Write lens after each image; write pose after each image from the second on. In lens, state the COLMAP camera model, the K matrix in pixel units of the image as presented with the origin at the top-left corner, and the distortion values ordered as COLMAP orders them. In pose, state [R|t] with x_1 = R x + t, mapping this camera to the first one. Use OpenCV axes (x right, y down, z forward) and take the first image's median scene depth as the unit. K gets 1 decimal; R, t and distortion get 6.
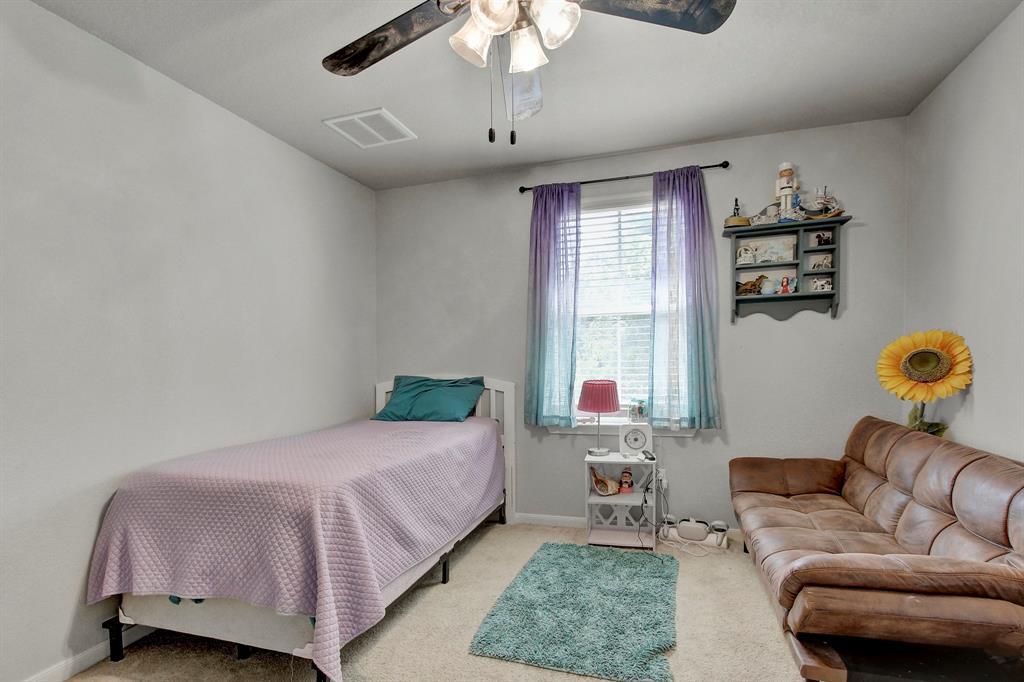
lens RADIAL K [[486.9, 0, 513.1], [0, 486.9, 365.0], [0, 0, 1]] dist [0.013379, 0.000196]
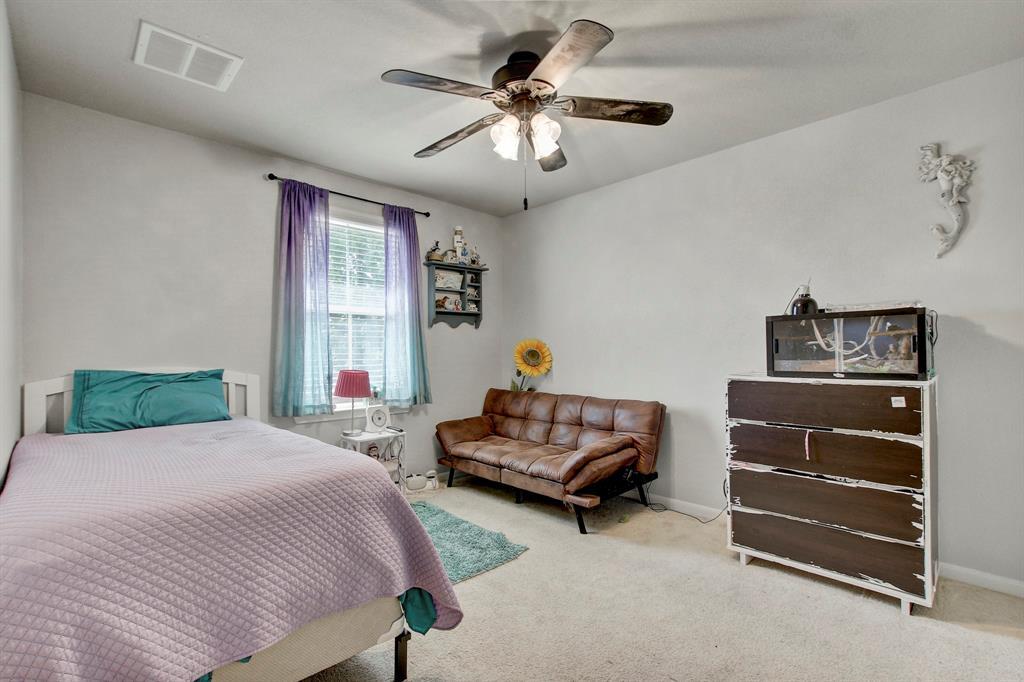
lens RADIAL K [[470.2, 0, 512.0], [0, 470.2, 341.0], [0, 0, 1]] dist [0.000923, 0.000428]
pose [[0.486081, 0.038936, 0.873046, -0.611358], [0.004419, 0.998885, -0.047009, 0.017207], [-0.873903, 0.026708, 0.485366, 0.143215]]
